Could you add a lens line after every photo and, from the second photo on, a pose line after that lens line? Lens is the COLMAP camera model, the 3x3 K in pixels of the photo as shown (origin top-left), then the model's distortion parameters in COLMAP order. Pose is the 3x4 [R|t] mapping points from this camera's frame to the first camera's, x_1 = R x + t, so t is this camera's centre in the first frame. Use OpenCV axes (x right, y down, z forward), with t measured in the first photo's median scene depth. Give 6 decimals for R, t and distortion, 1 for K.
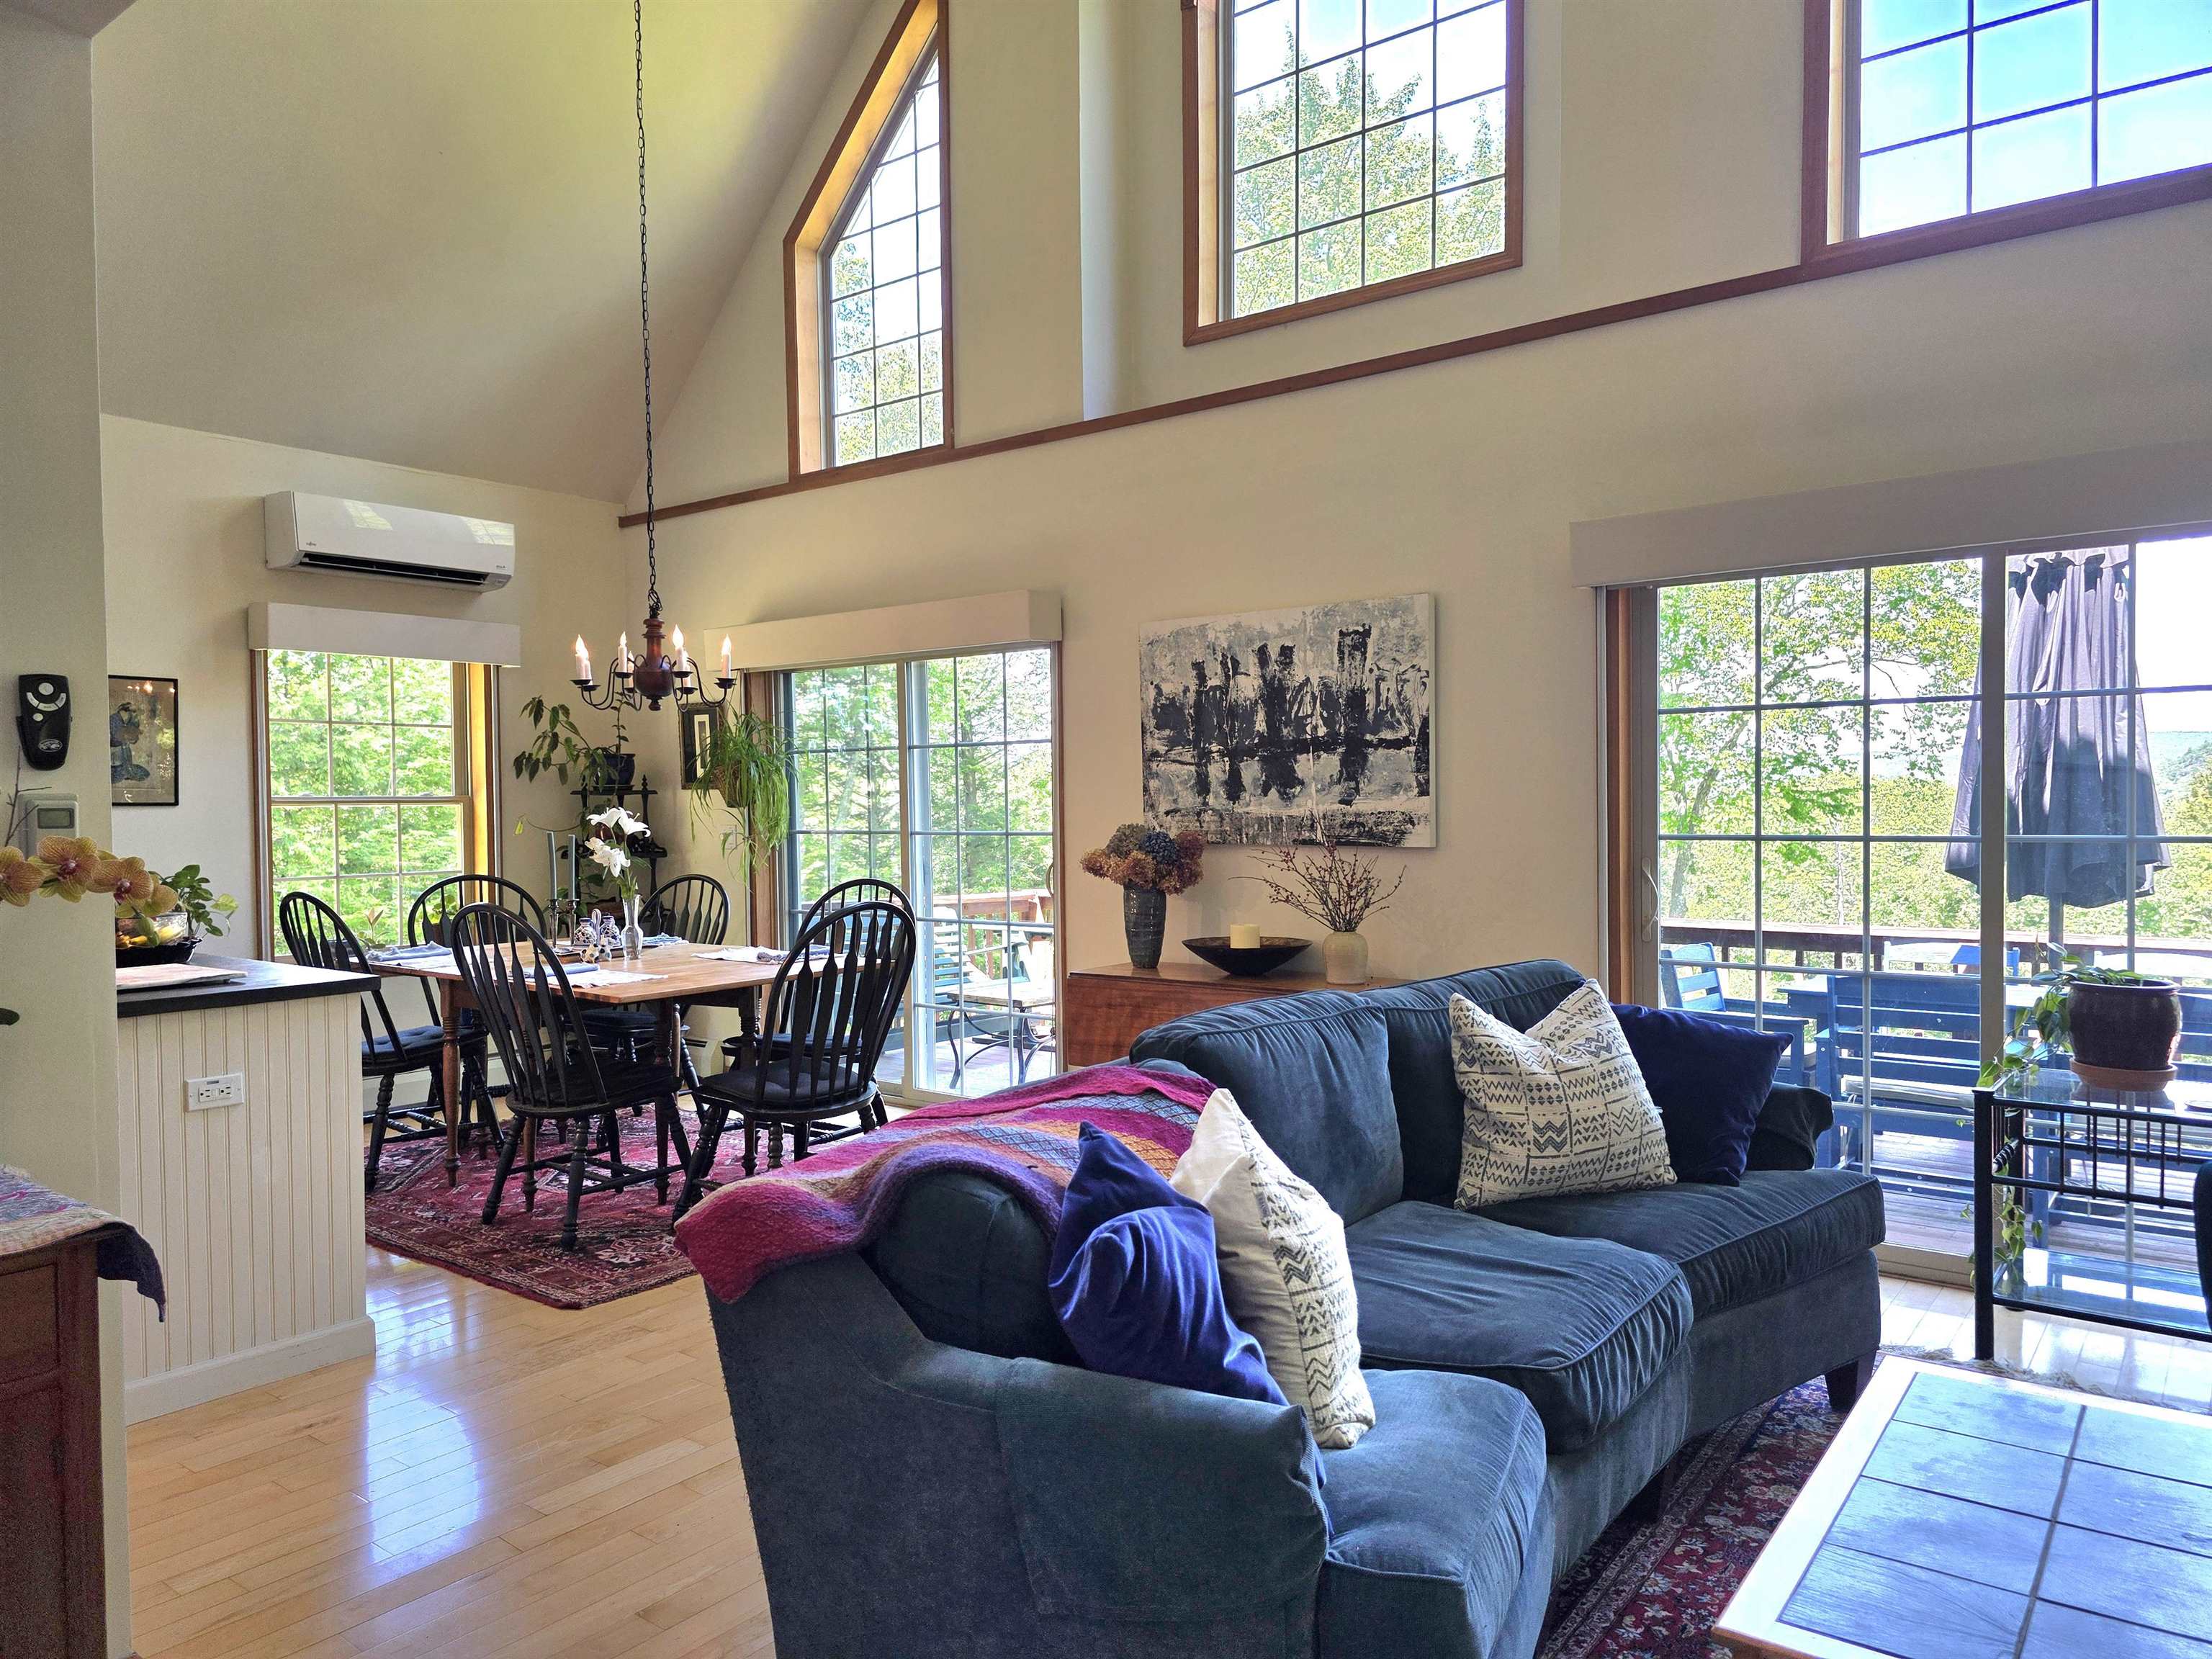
lens RADIAL K [[1488.1, 0, 1104.6], [0, 1488.1, 834.9], [0, 0, 1]] dist [0.074905, -0.068762]
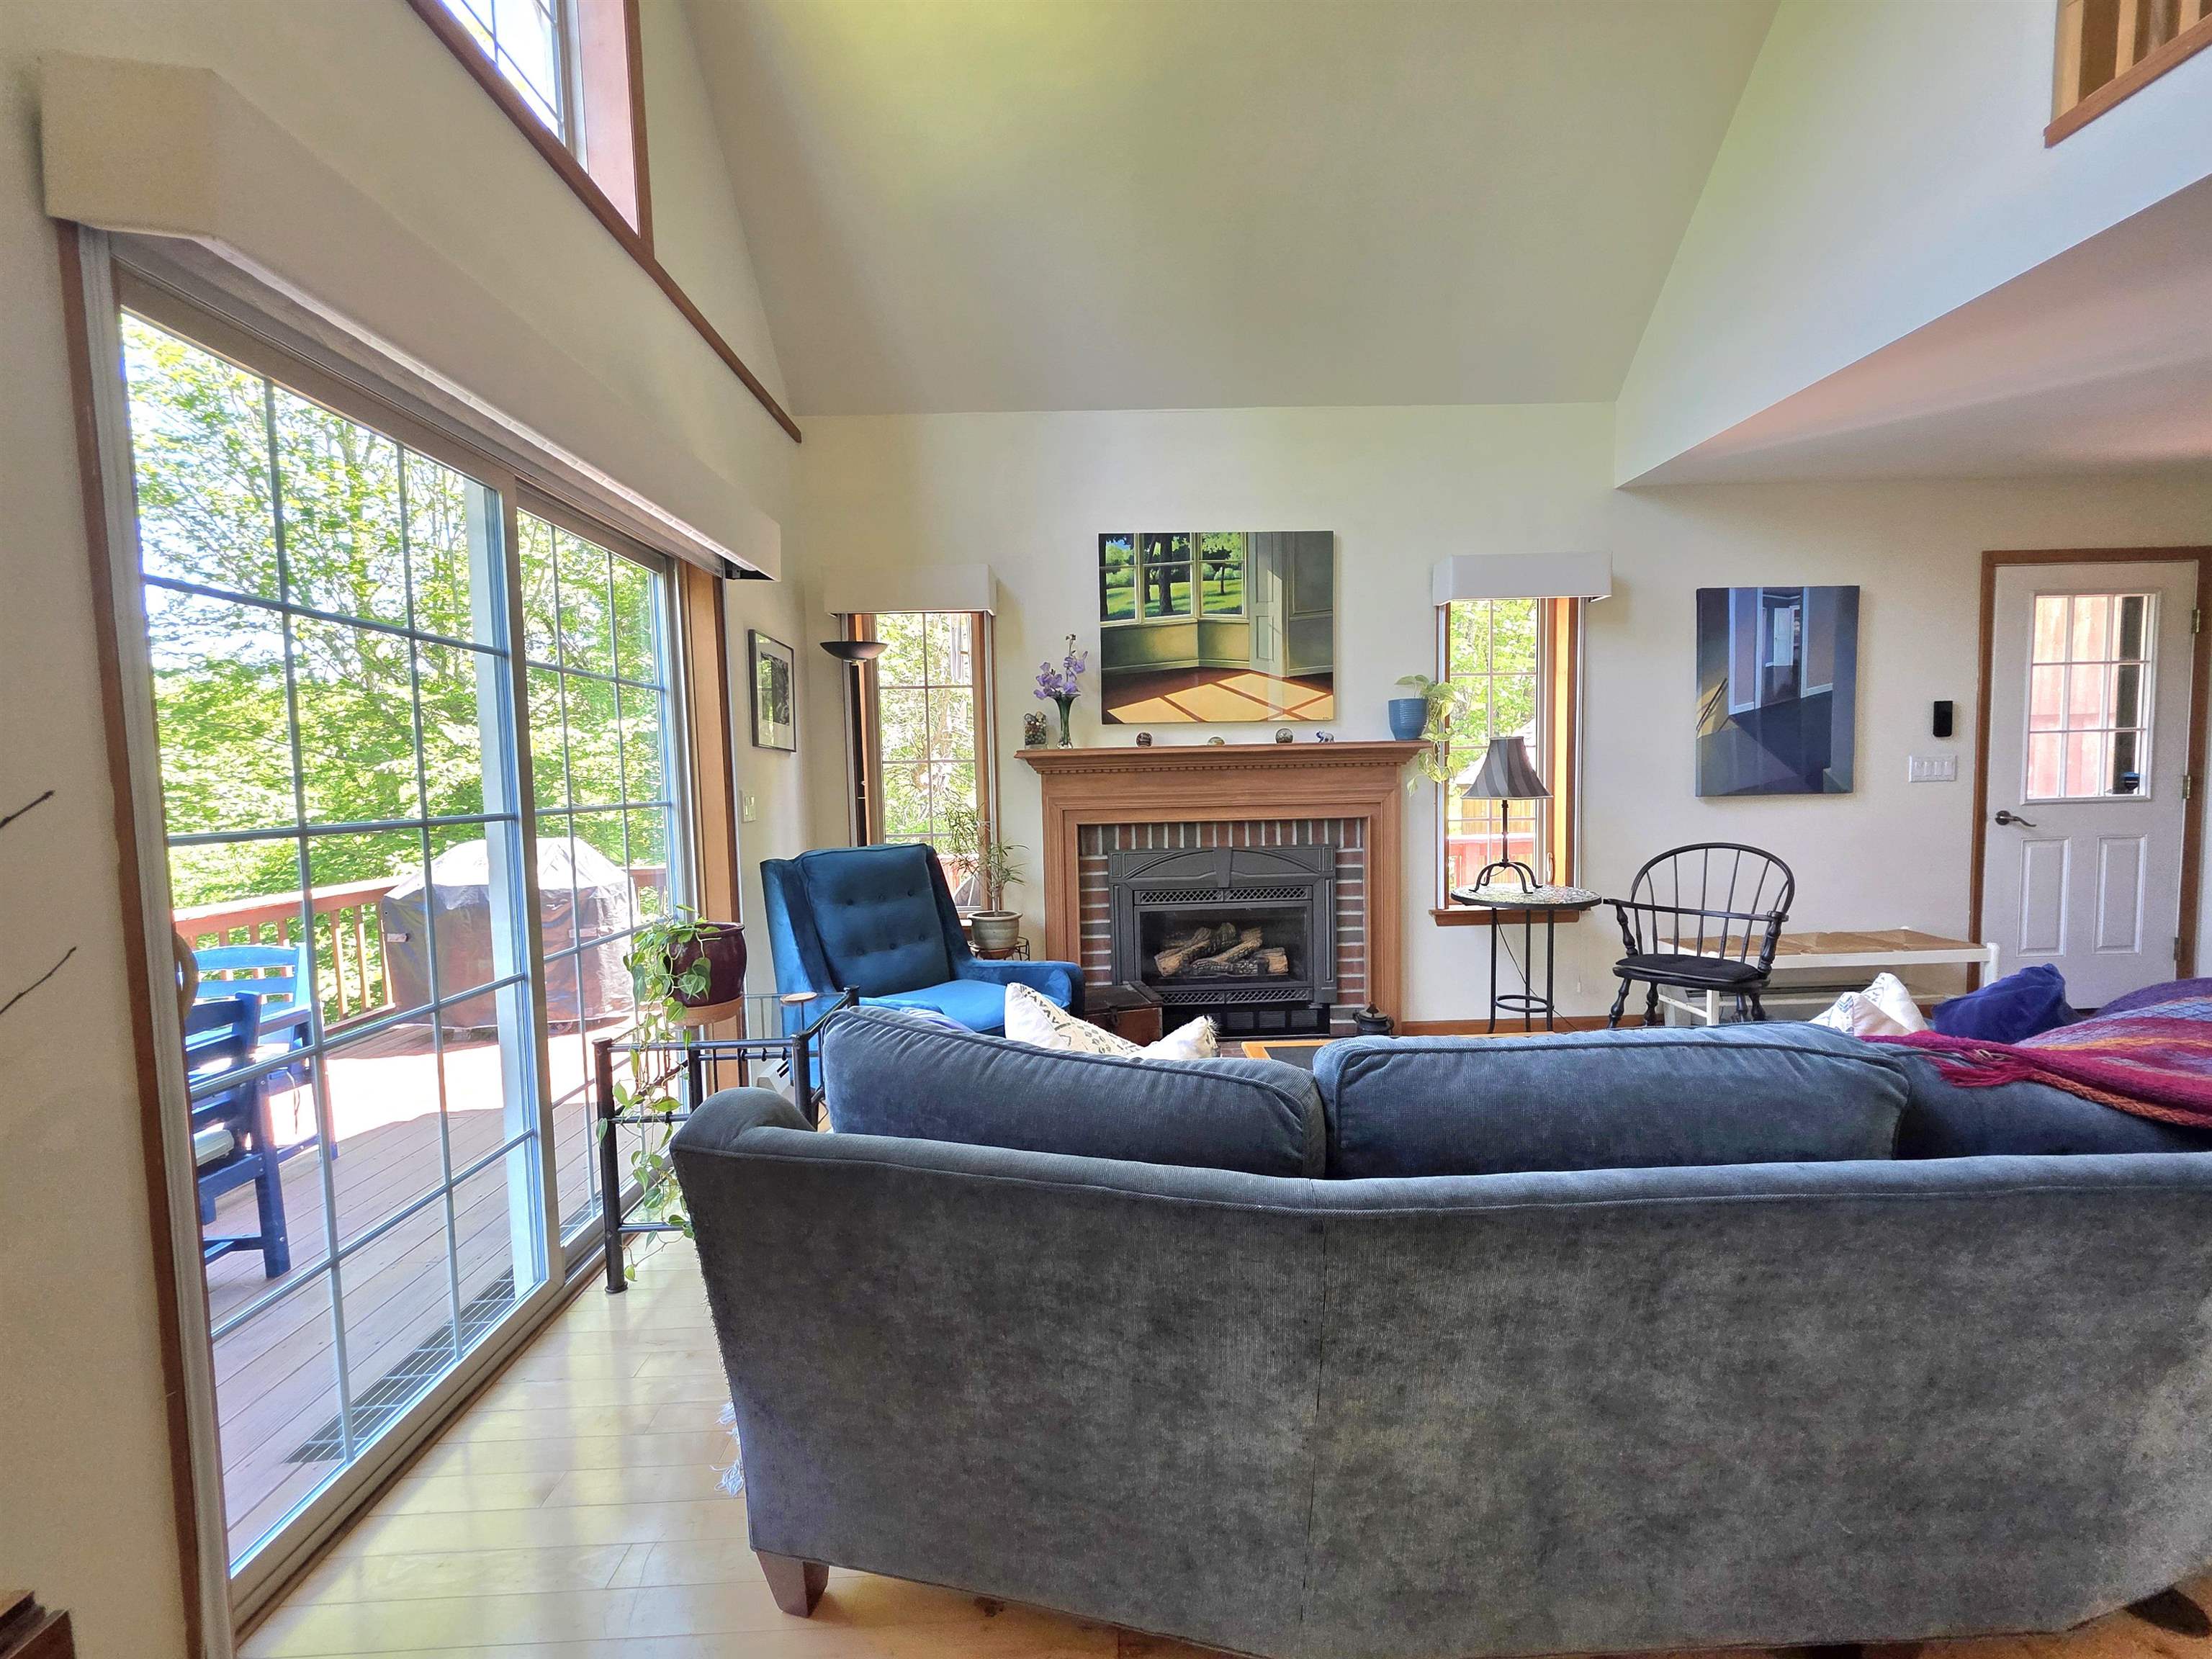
lens RADIAL K [[889.0, 0, 1114.2], [0, 889.0, 826.4], [0, 0, 1]] dist [0.003764, 0.001011]
pose [[-0.639905, -0.017743, 0.768249, -0.030755], [0.051532, 0.996492, 0.065937, -0.005940], [-0.766724, 0.081783, -0.636746, 0.834316]]
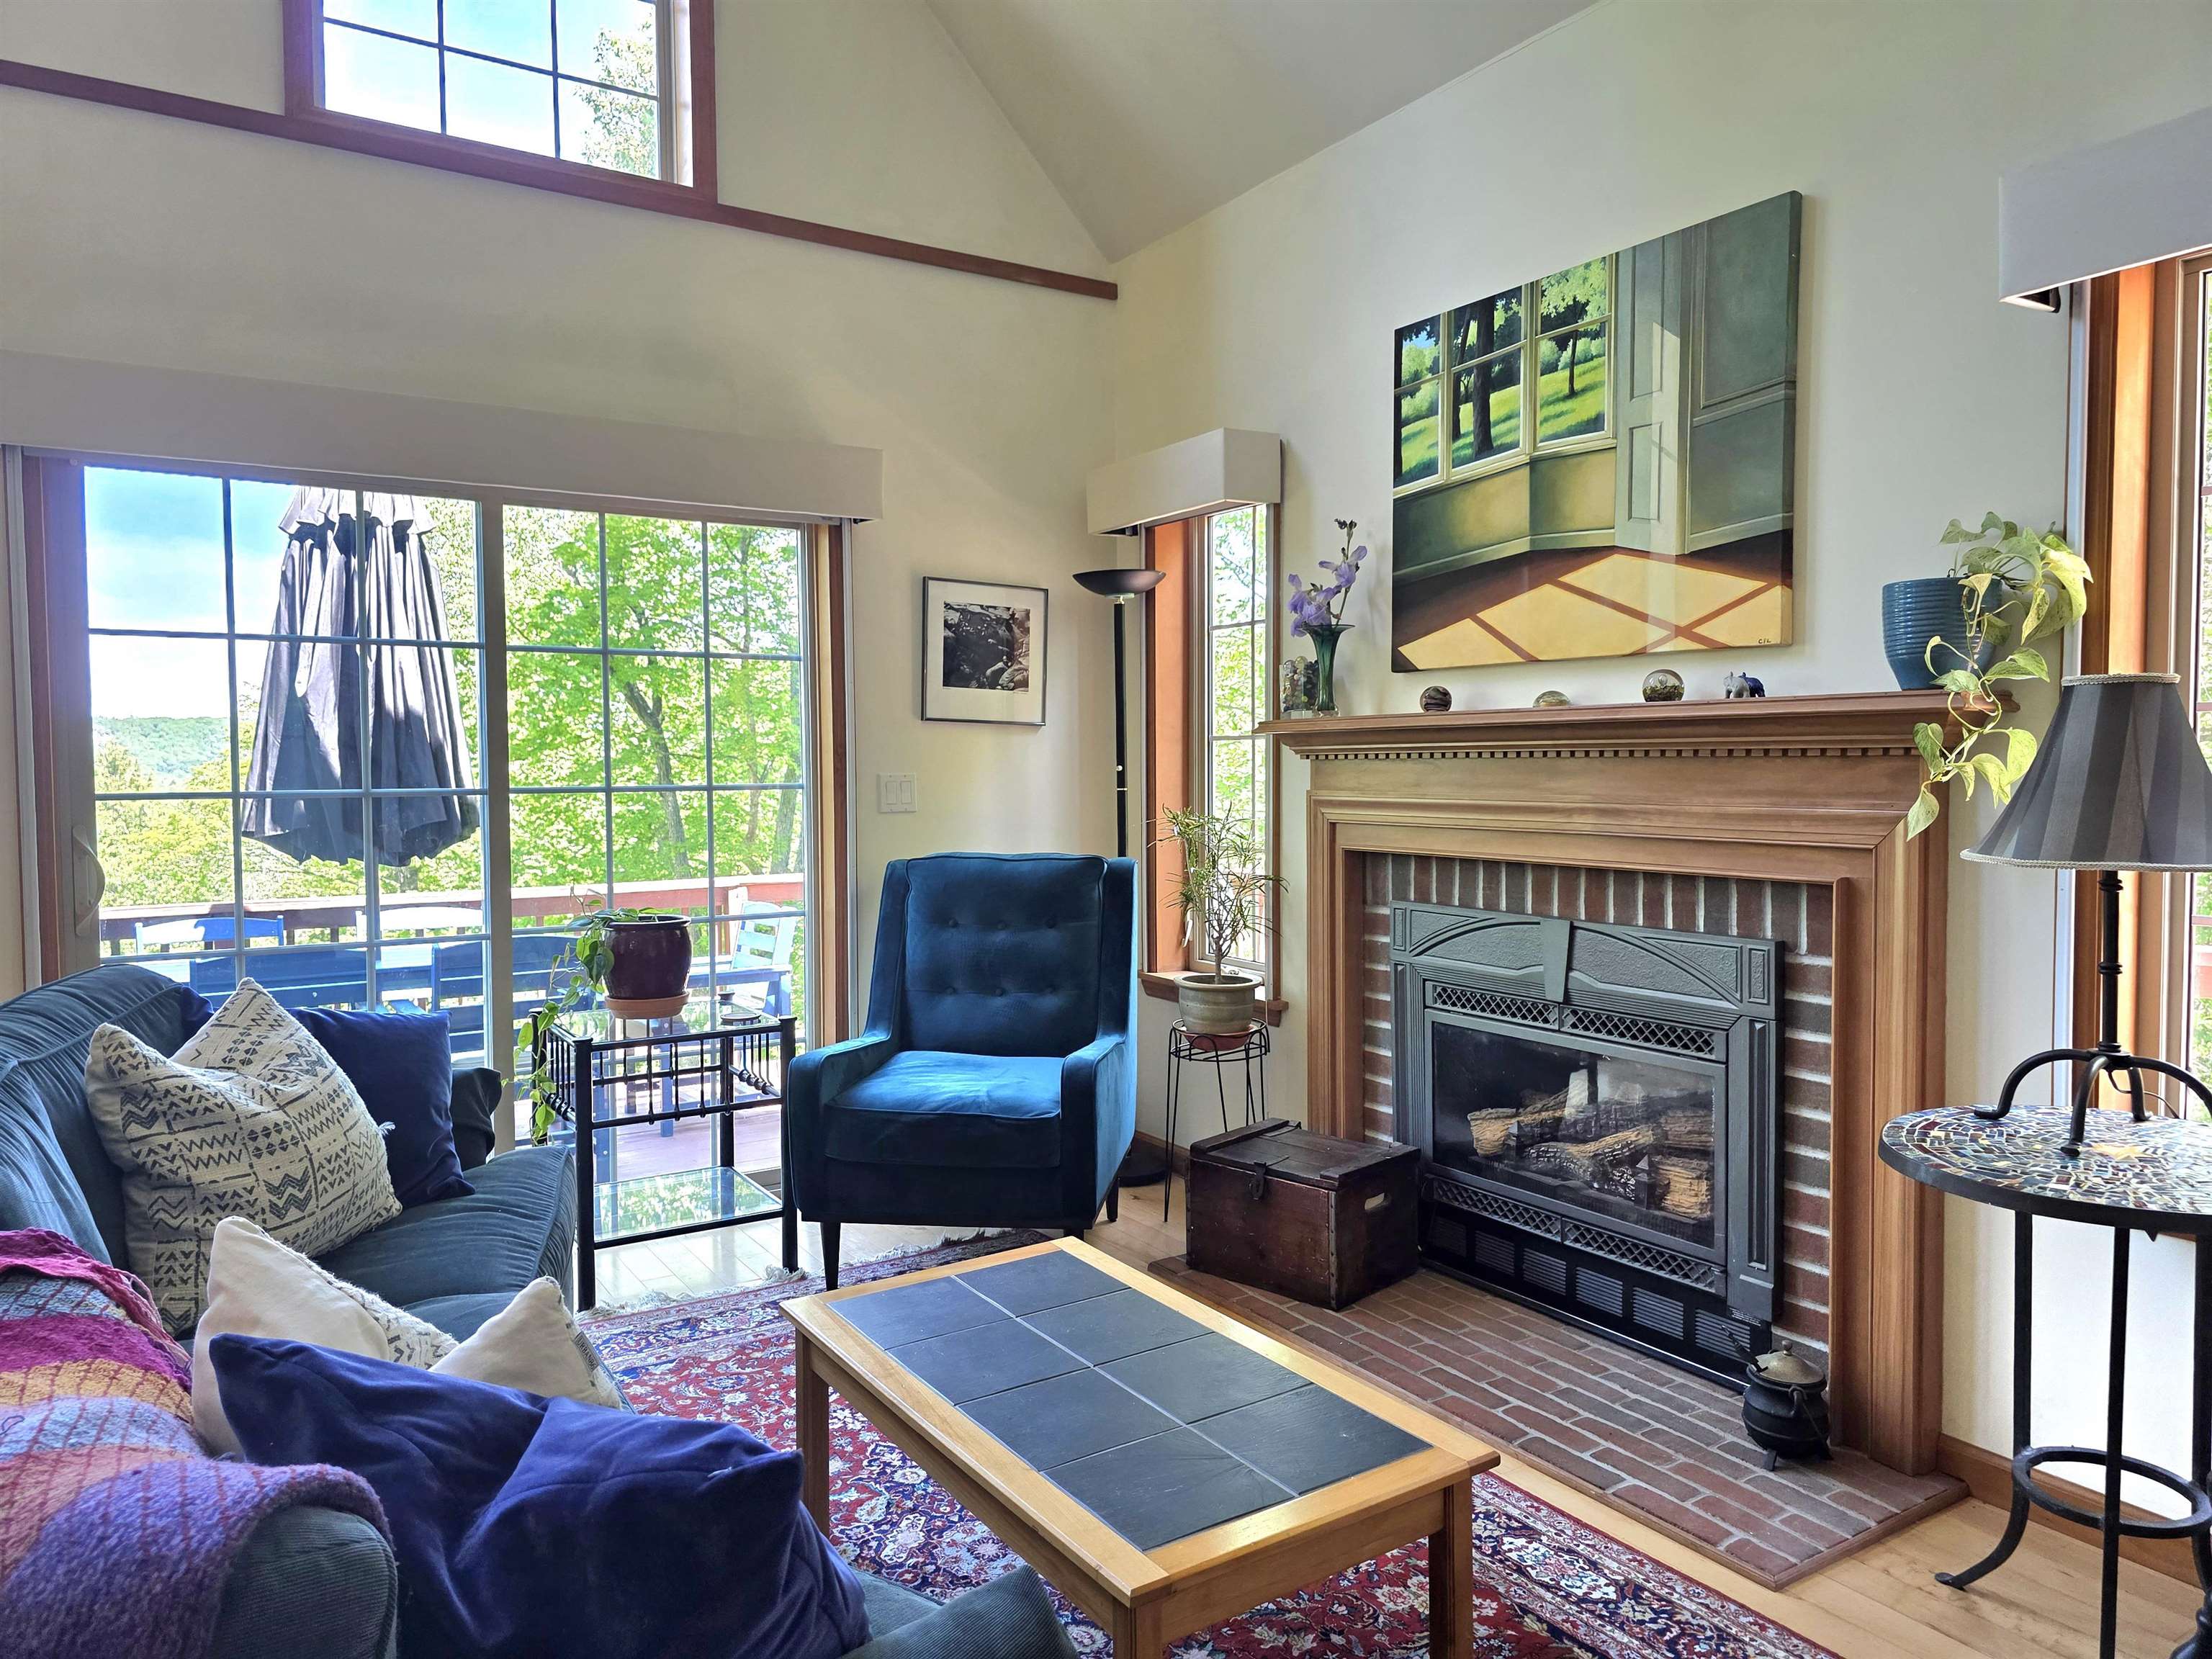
lens RADIAL K [[1488.1, 0, 1103.7], [0, 1488.1, 820.1], [0, 0, 1]] dist [0.074905, -0.068762]
pose [[0.336191, -0.026286, 0.941427, -0.157781], [0.024709, 0.999513, 0.019084, 0.009756], [-0.941470, 0.016845, 0.336677, 0.235121]]
